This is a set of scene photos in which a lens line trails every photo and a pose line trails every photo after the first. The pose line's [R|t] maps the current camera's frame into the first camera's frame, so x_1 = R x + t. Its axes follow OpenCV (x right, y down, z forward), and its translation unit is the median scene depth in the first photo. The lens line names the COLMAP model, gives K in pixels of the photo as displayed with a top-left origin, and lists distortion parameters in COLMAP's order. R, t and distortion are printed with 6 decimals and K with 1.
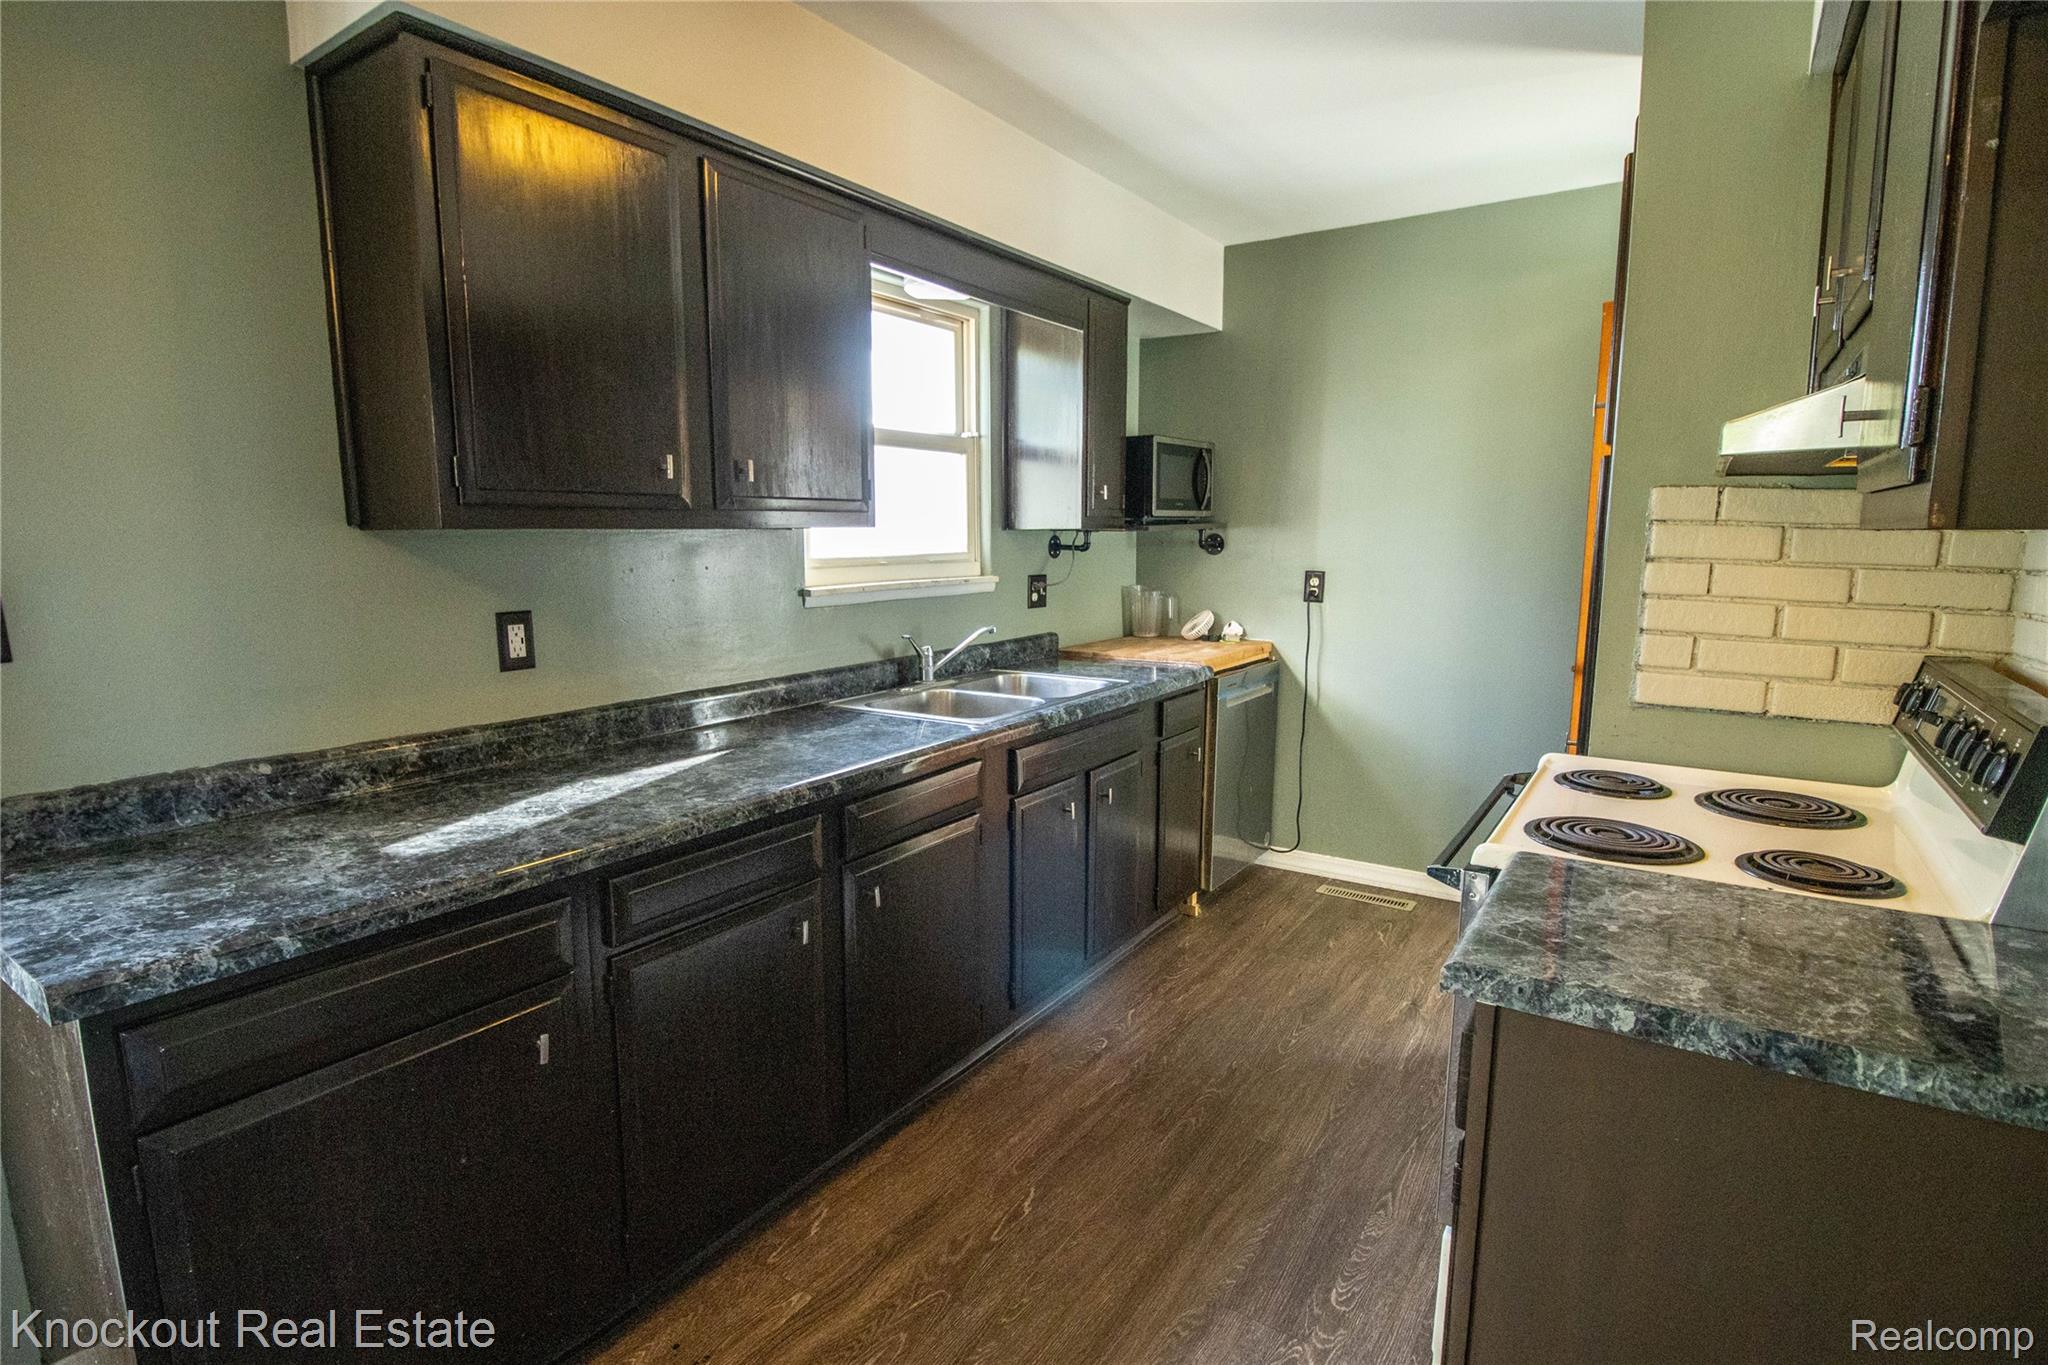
lens RADIAL K [[1040.1, 0, 971.2], [0, 1040.1, 692.0], [0, 0, 1]] dist [0.001048, -0.013939]
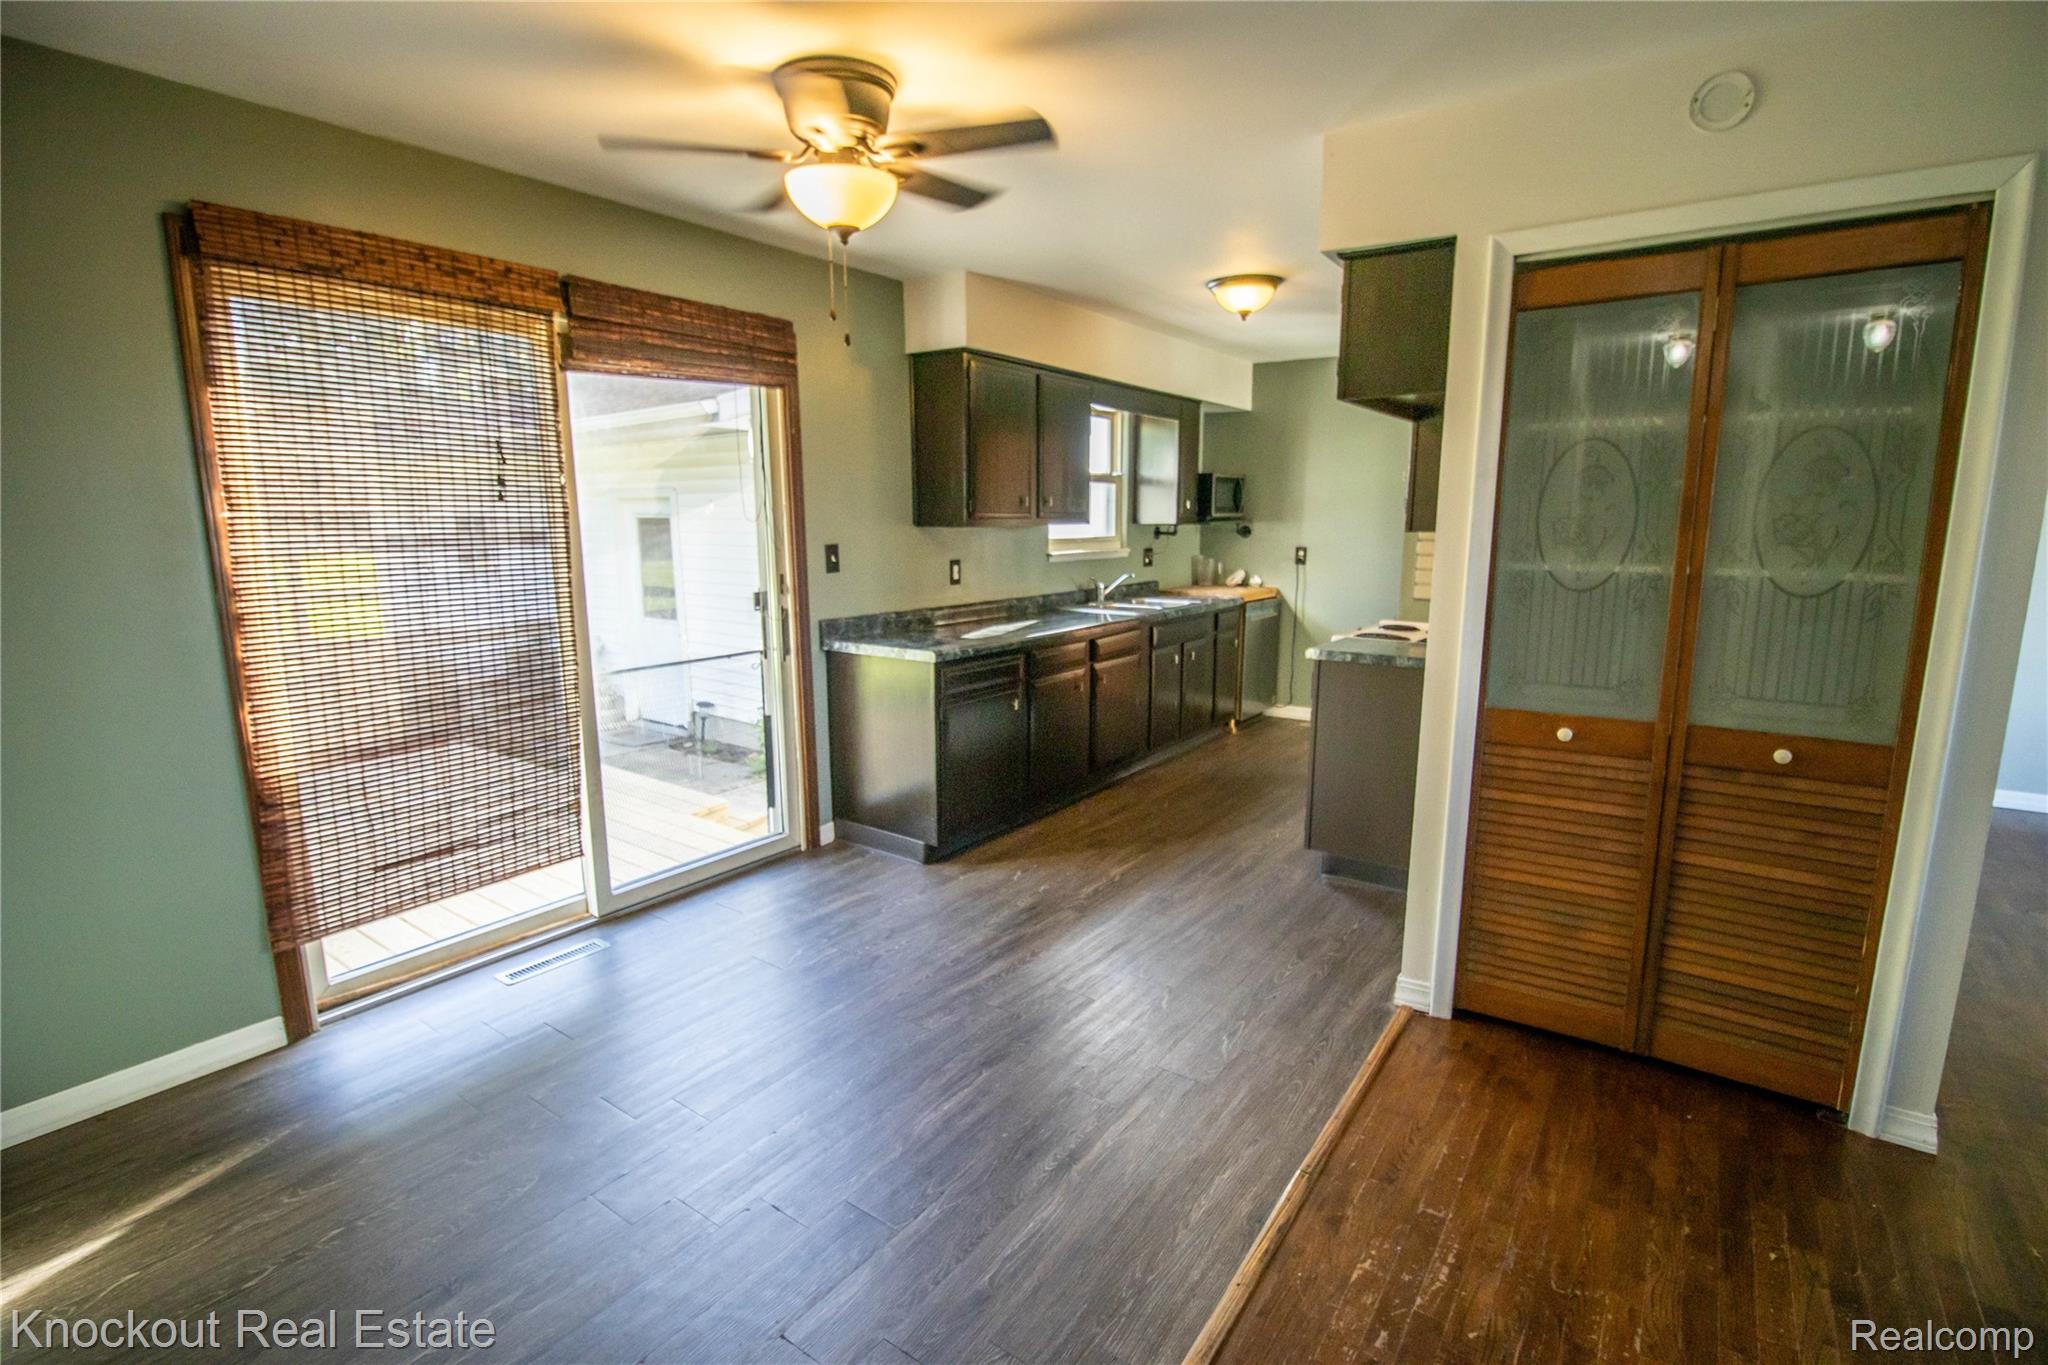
lens RADIAL K [[948.5, 0, 1030.6], [0, 948.5, 683.6], [0, 0, 1]] dist [0.003082, -0.014018]
pose [[0.999968, 0.003155, 0.007317, -0.165936], [-0.003317, 0.999747, 0.022228, 0.094983], [-0.007245, -0.022251, 0.999726, -0.717924]]
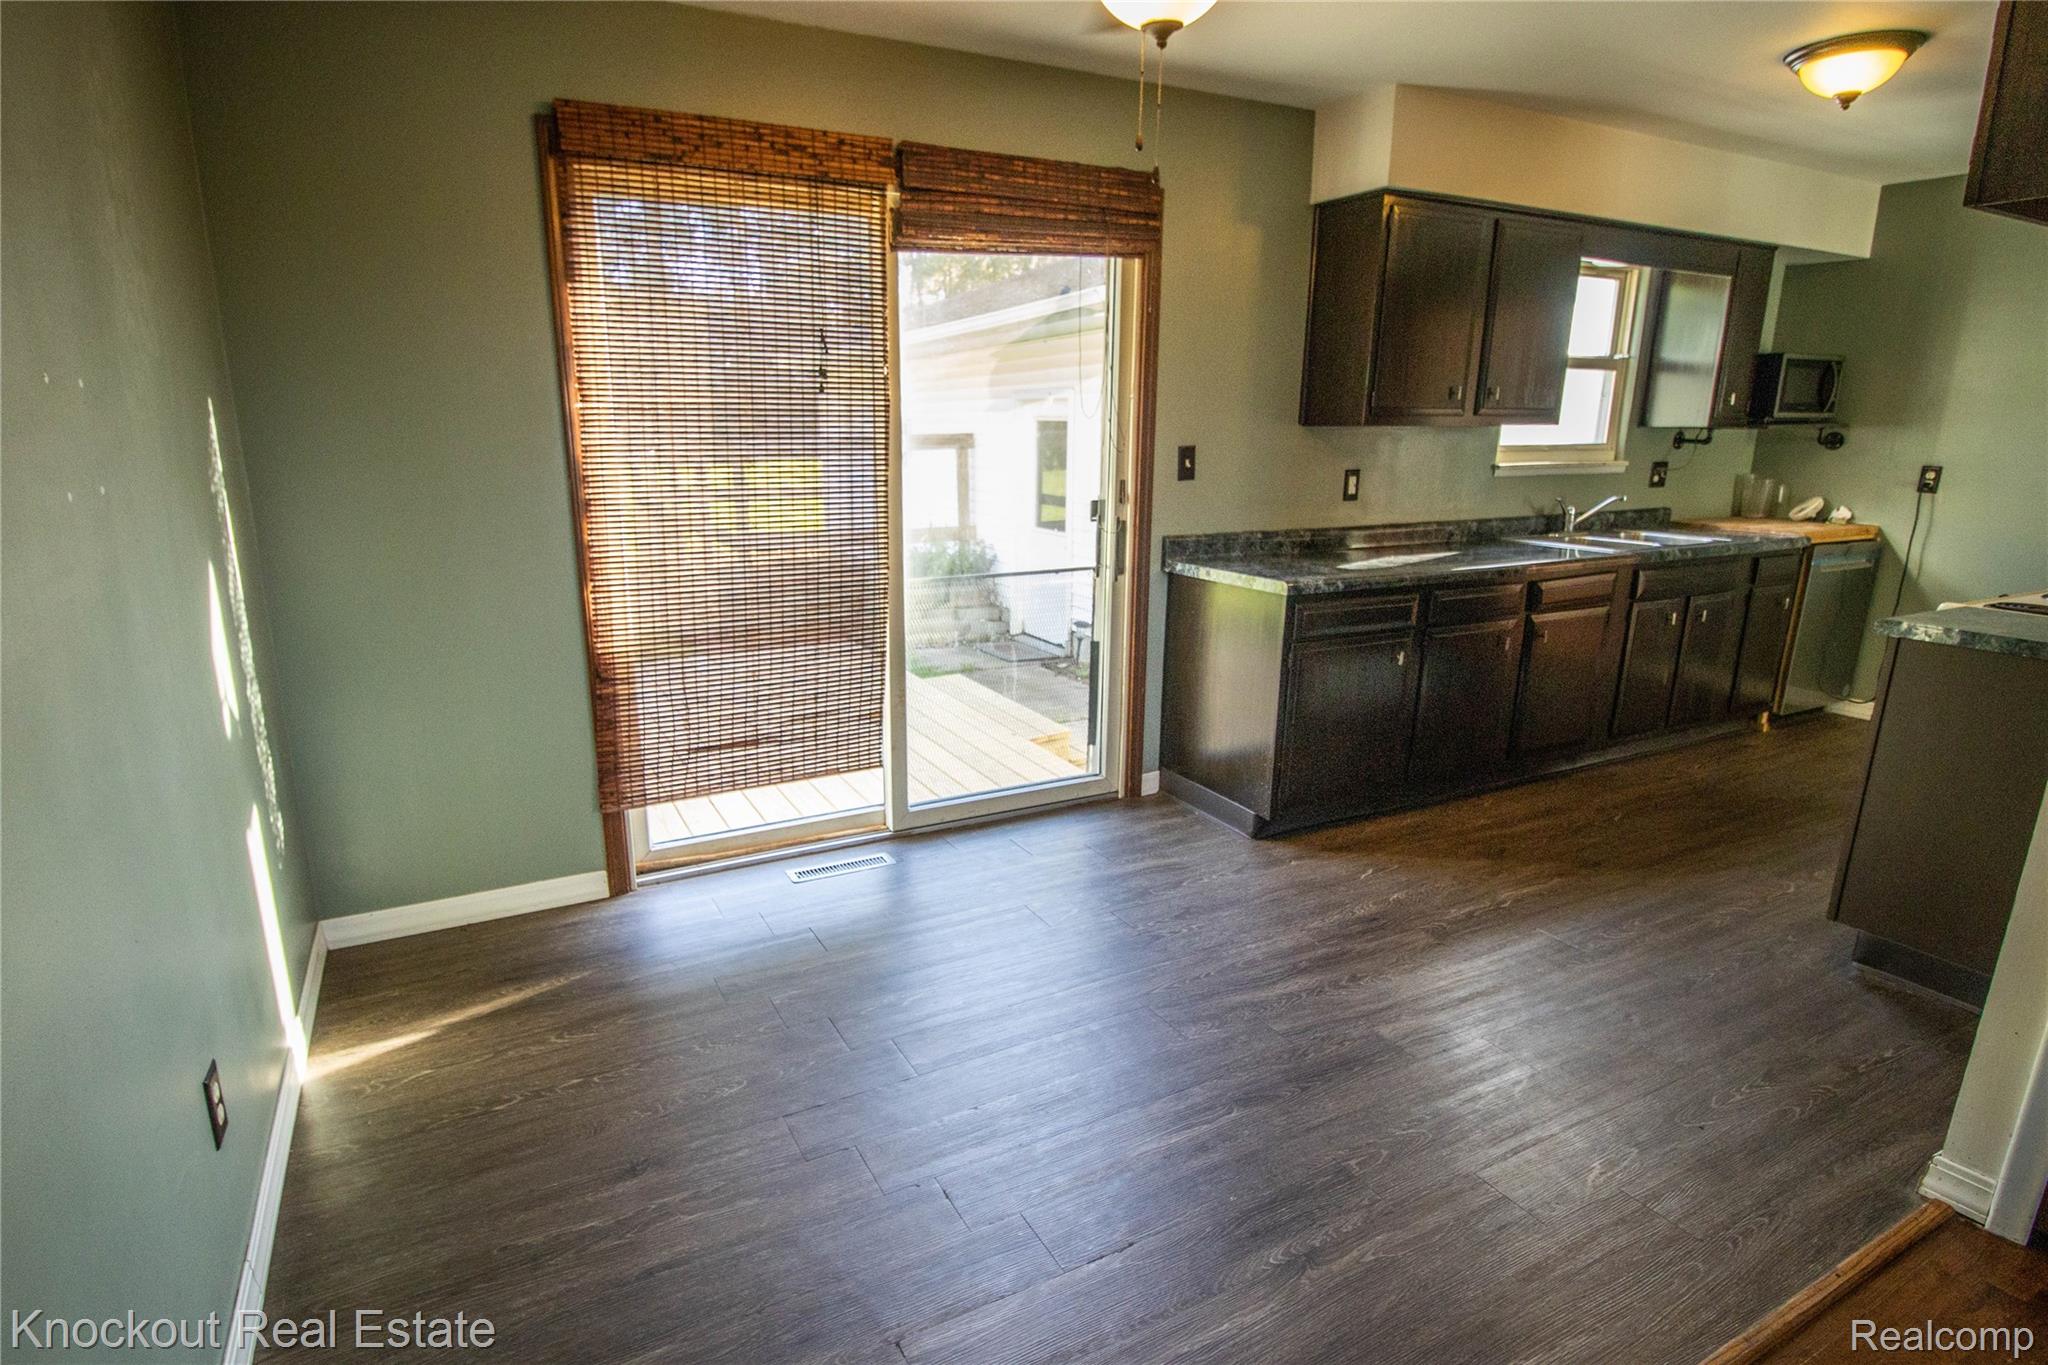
lens RADIAL K [[1040.1, 0, 971.2], [0, 1040.1, 692.0], [0, 0, 1]] dist [0.001048, -0.013939]
pose [[0.885204, 0.121138, -0.449154, -0.089976], [-0.075260, 0.990074, 0.118701, 0.091694], [0.459075, -0.071272, 0.885534, -0.624741]]
